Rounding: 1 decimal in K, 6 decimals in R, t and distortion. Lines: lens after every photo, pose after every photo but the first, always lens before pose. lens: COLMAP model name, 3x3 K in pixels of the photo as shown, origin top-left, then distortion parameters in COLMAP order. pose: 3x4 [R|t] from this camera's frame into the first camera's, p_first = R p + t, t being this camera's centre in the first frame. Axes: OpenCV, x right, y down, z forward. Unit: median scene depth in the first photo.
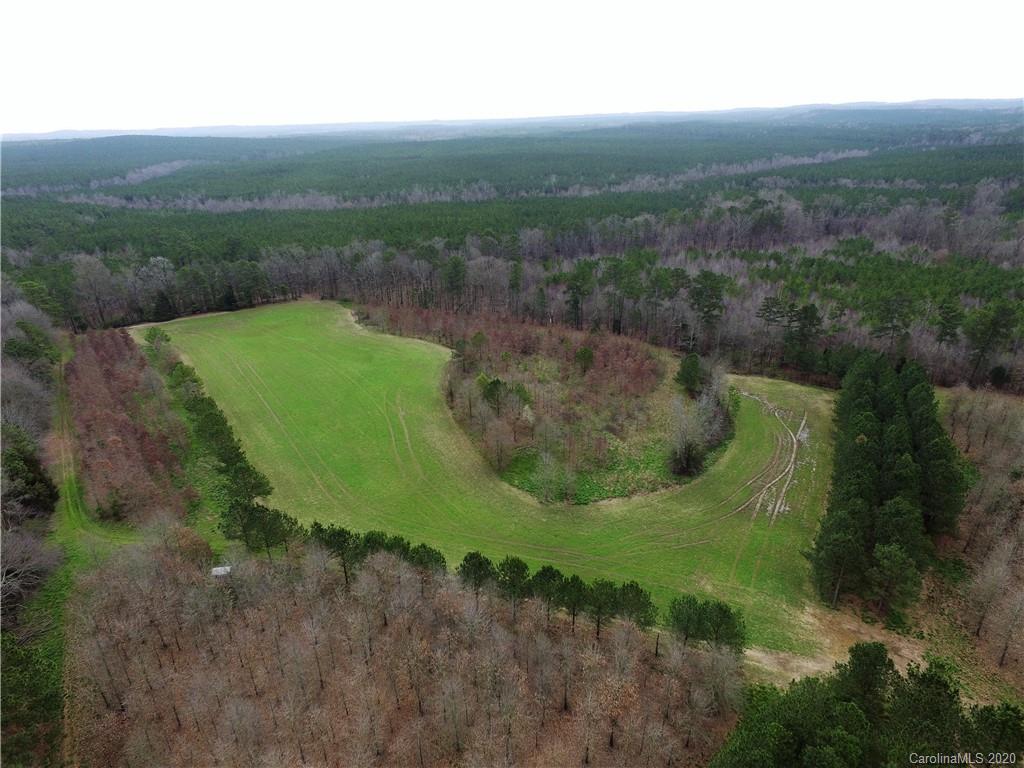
lens RADIAL K [[600.4, 0, 506.7], [0, 600.4, 376.8], [0, 0, 1]] dist [-0.015705, 0.016753]
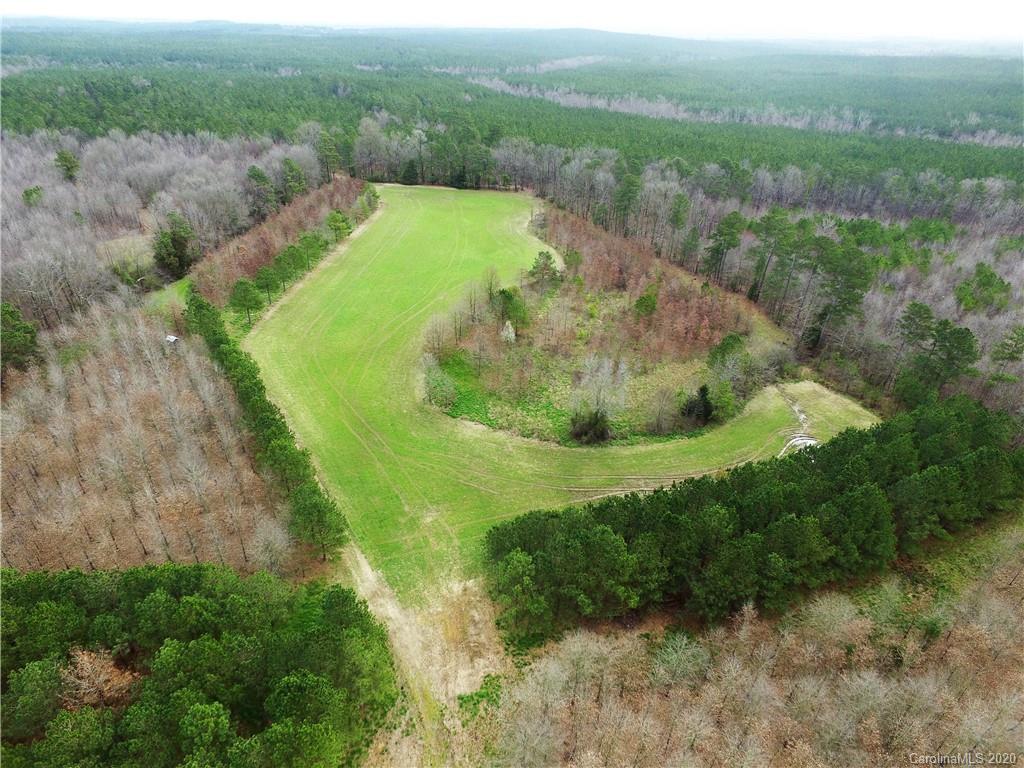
lens RADIAL K [[600.4, 0, 506.7], [0, 600.4, 385.5], [0, 0, 1]] dist [-0.015705, 0.016753]
pose [[0.775756, 0.365036, -0.514734, 0.676568], [-0.289625, 0.930676, 0.223517, -0.086517], [0.560642, -0.024315, 0.827701, 0.203904]]
